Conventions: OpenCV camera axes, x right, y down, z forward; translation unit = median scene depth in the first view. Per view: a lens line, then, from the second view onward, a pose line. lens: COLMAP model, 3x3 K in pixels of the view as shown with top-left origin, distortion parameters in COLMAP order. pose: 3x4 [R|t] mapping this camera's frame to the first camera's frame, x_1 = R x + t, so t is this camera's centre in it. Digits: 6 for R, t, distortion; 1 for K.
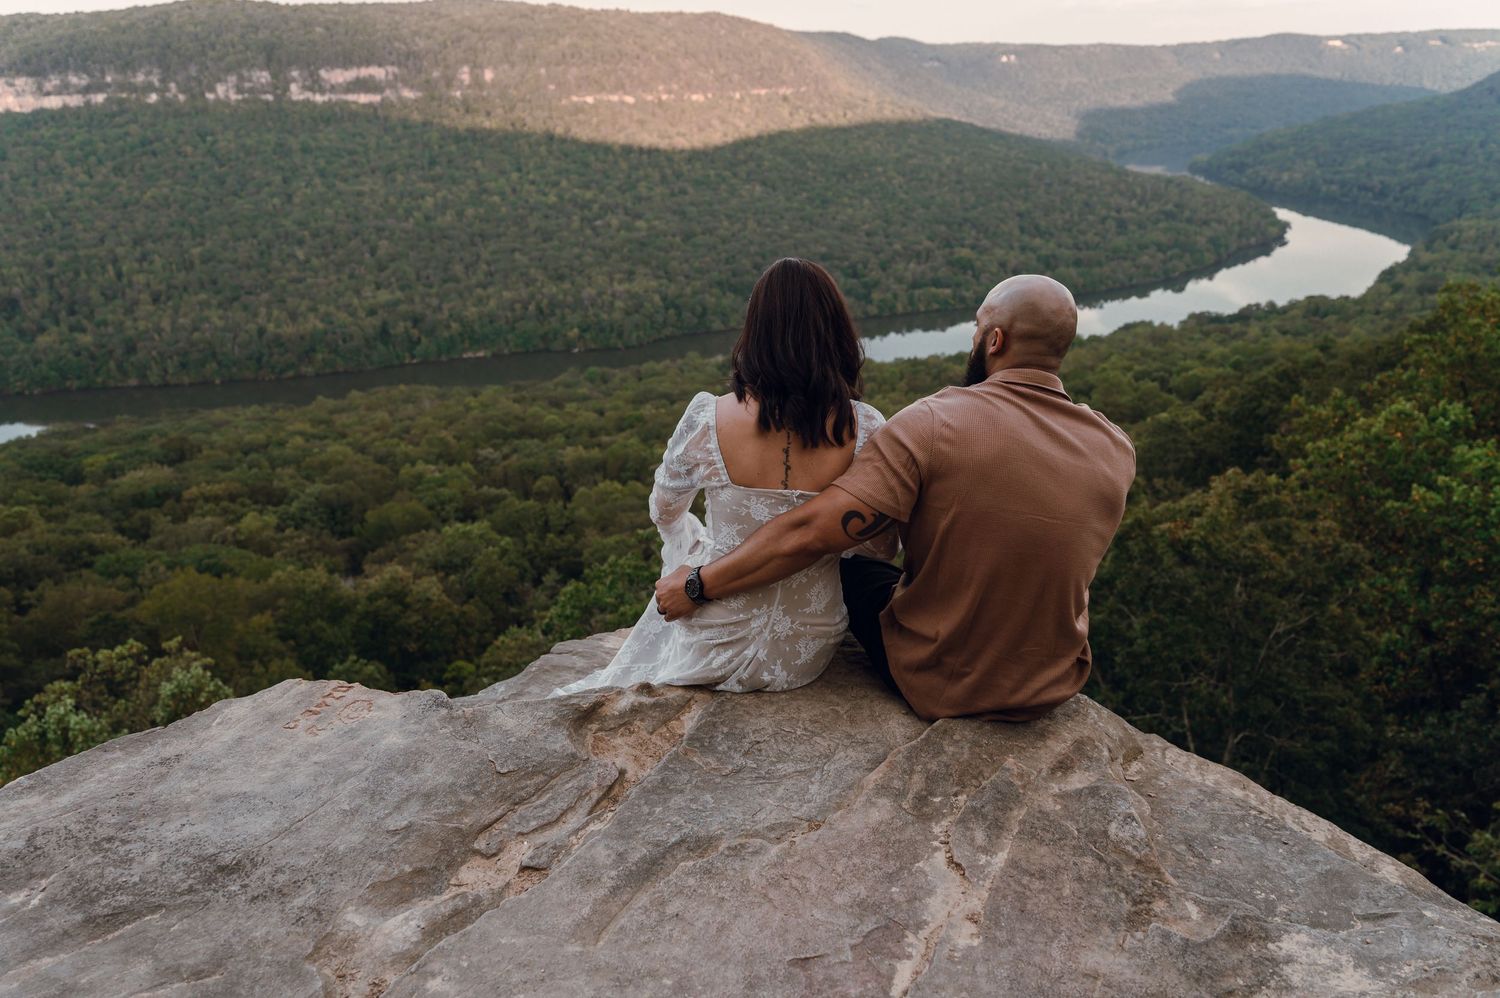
lens RADIAL K [[1018.9, 0, 755.9], [0, 1018.9, 495.1], [0, 0, 1]] dist [-0.005360, 0.004275]
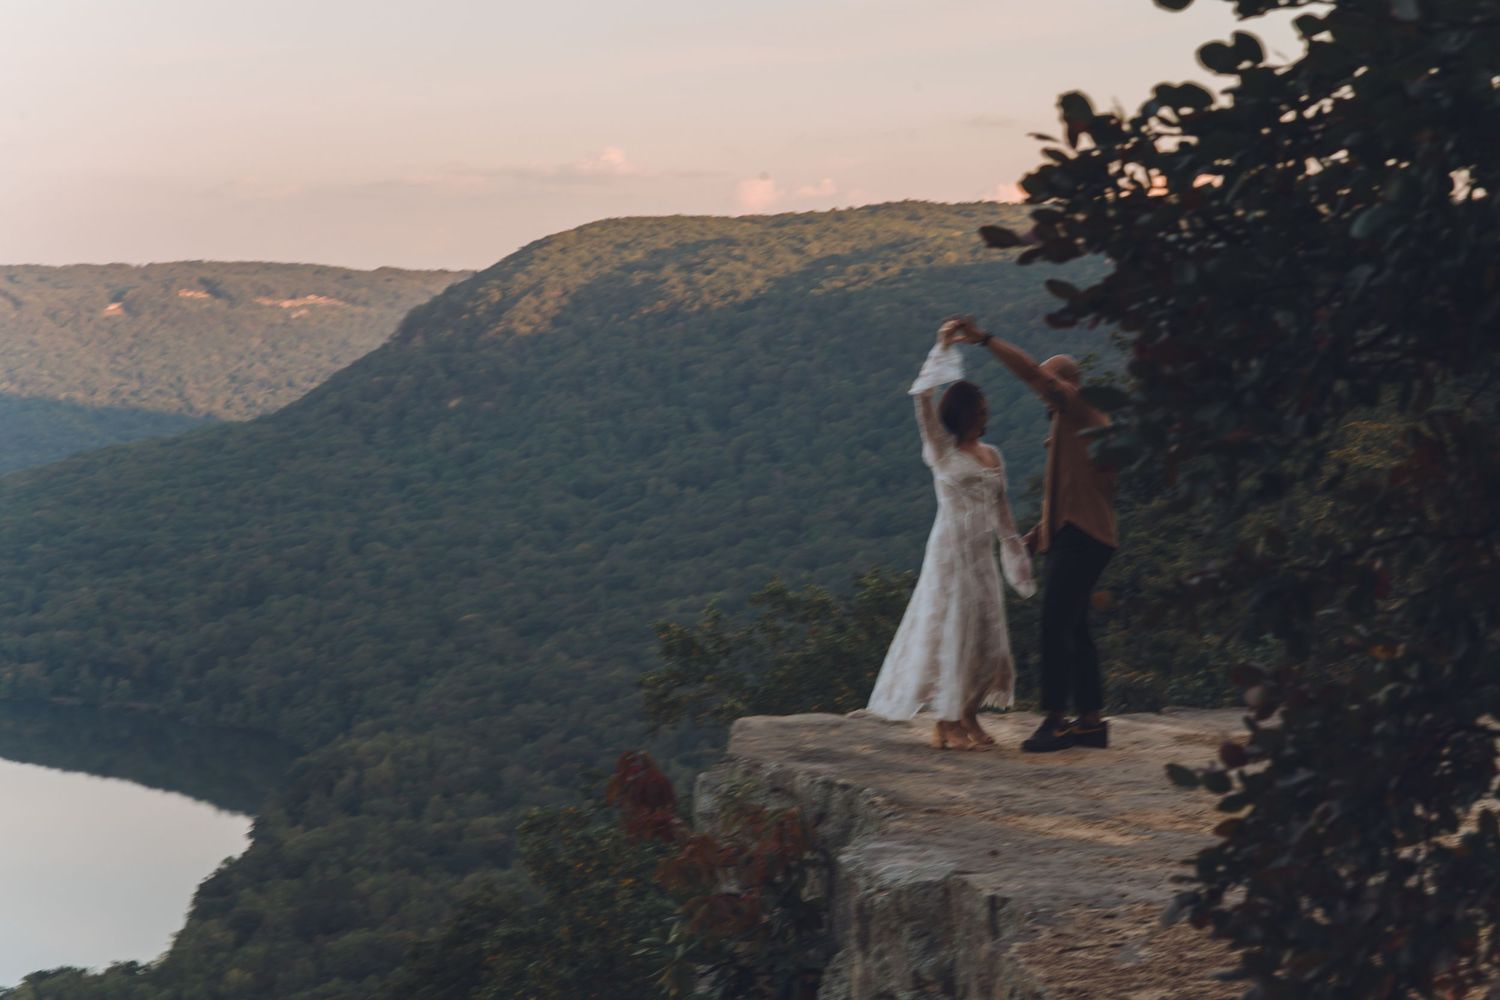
lens RADIAL K [[3713.9, 0, 749.8], [0, 3713.9, 501.3], [0, 0, 1]] dist [0.000448, 0.000000]
pose [[0.753633, -0.014485, 0.657136, -0.086263], [0.238804, 0.937475, -0.253206, 0.026426], [-0.612381, 0.347751, 0.709971, -0.080886]]
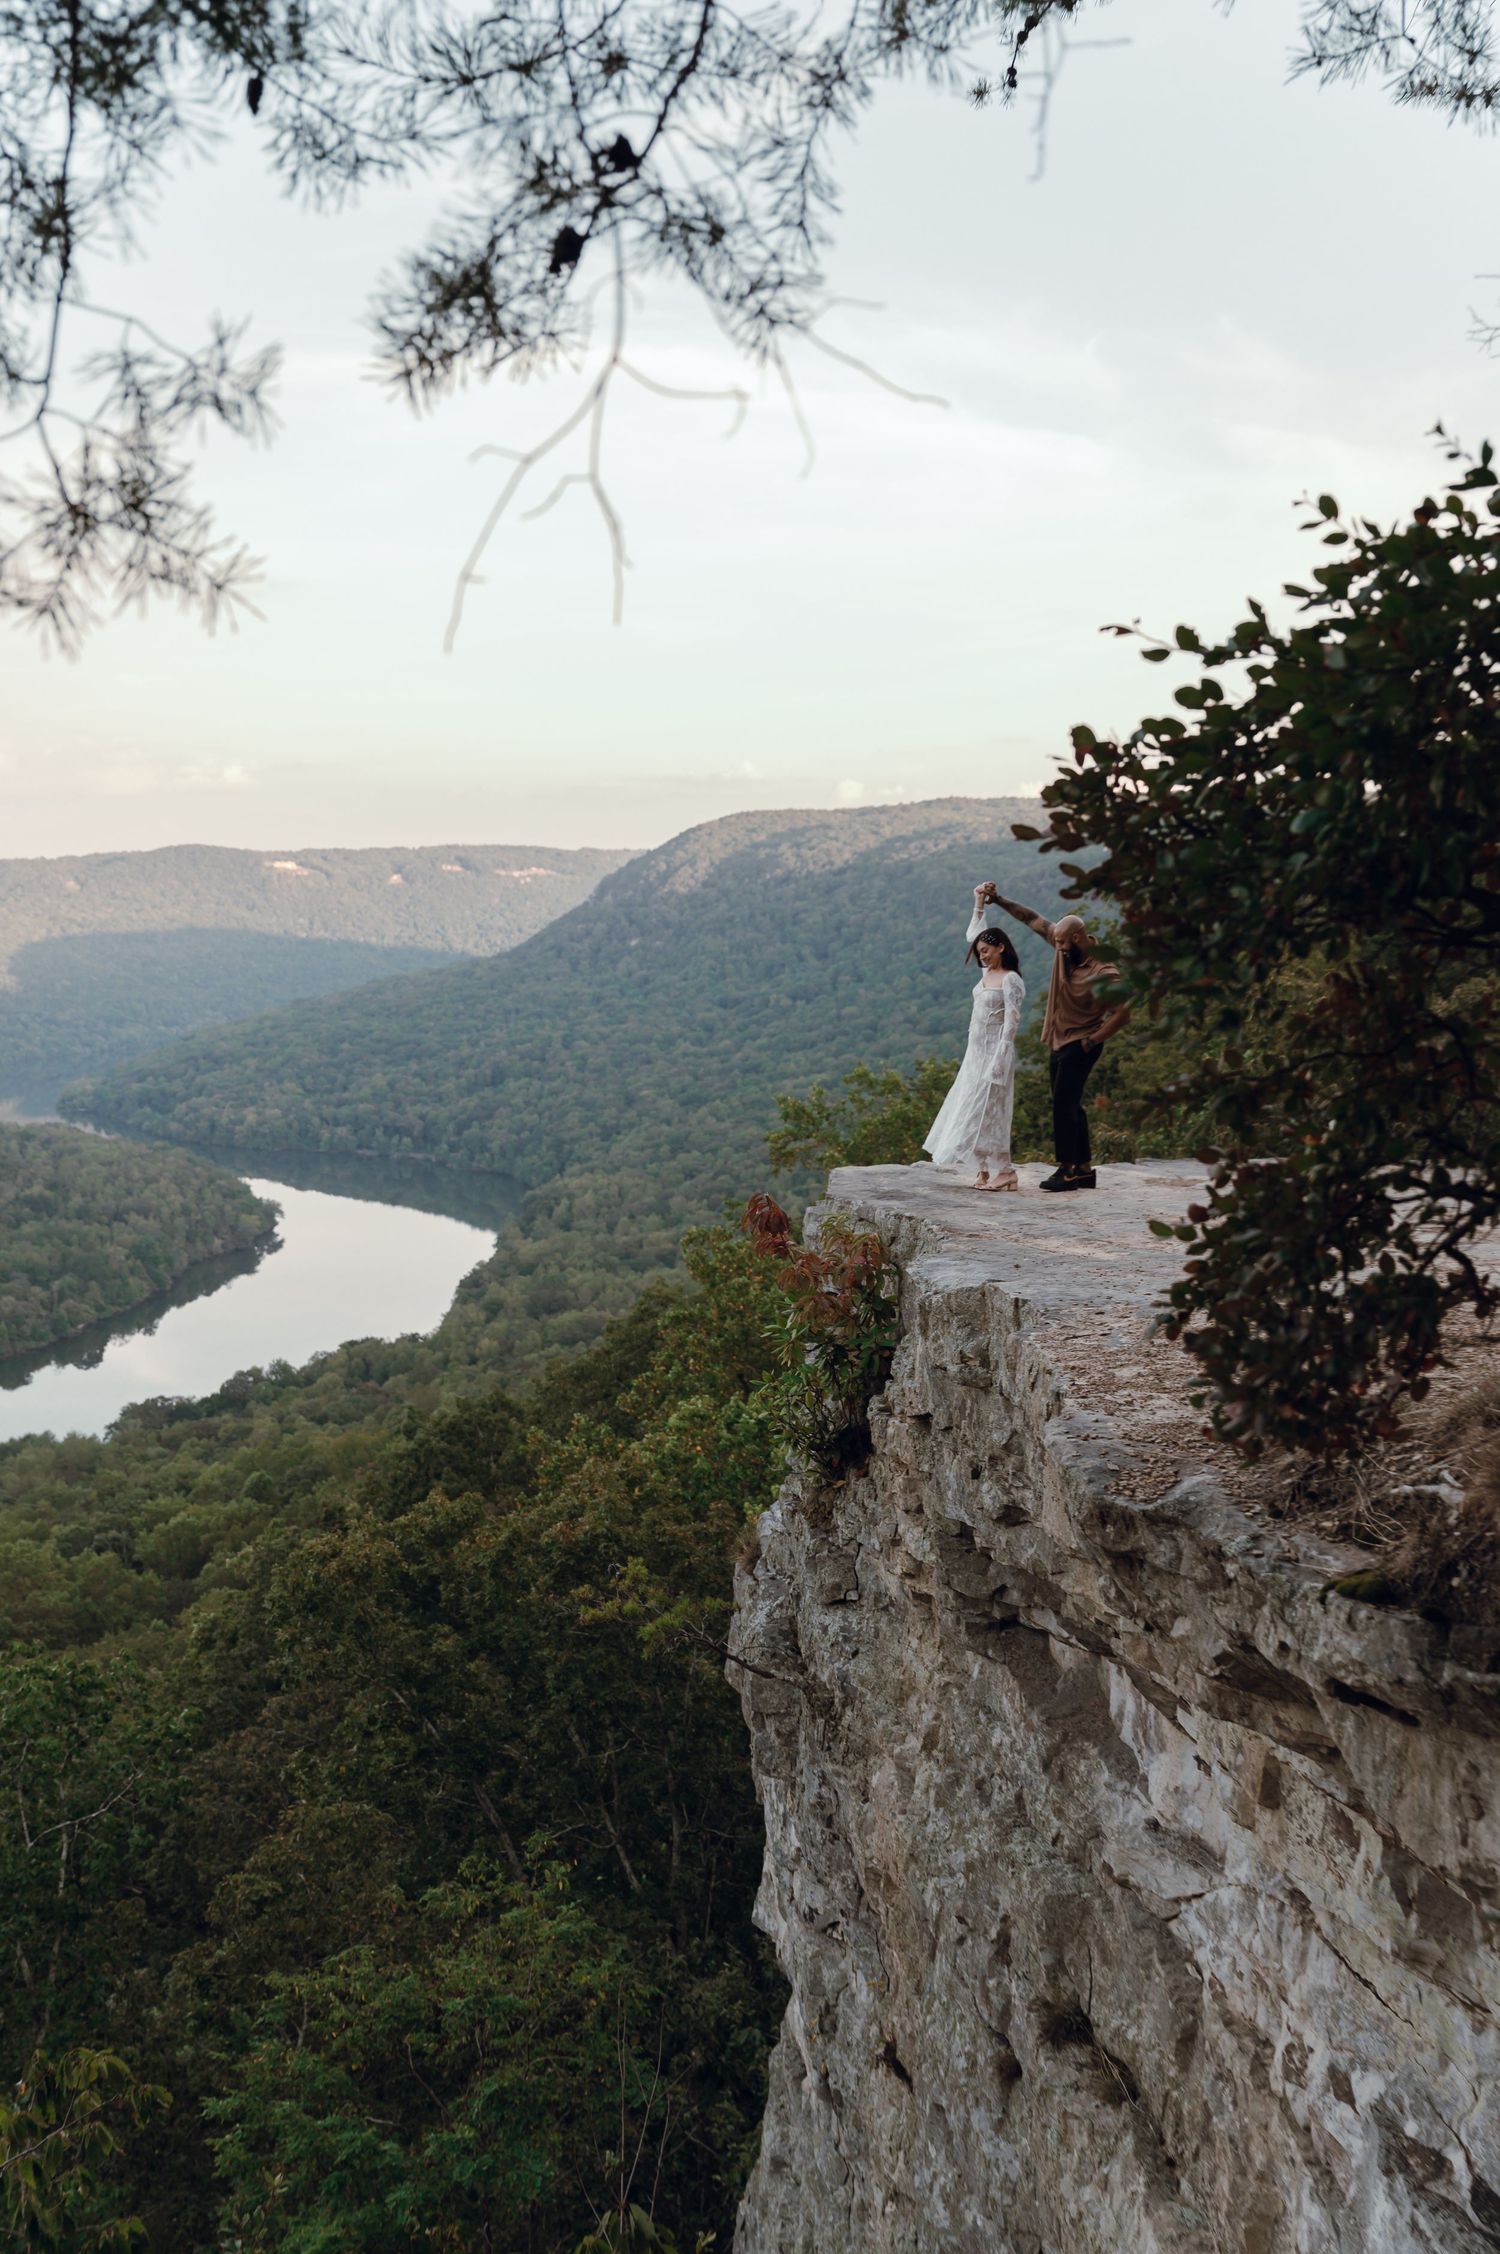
lens RADIAL K [[2587.7, 0, 749.7], [0, 2587.7, 1140.4], [0, 0, 1]] dist [0.000695, 0.000000]
pose [[0.776492, -0.051530, 0.628016, -0.080988], [0.235726, 0.948040, -0.213668, 0.023296], [-0.584374, 0.313952, 0.748292, -0.075715]]
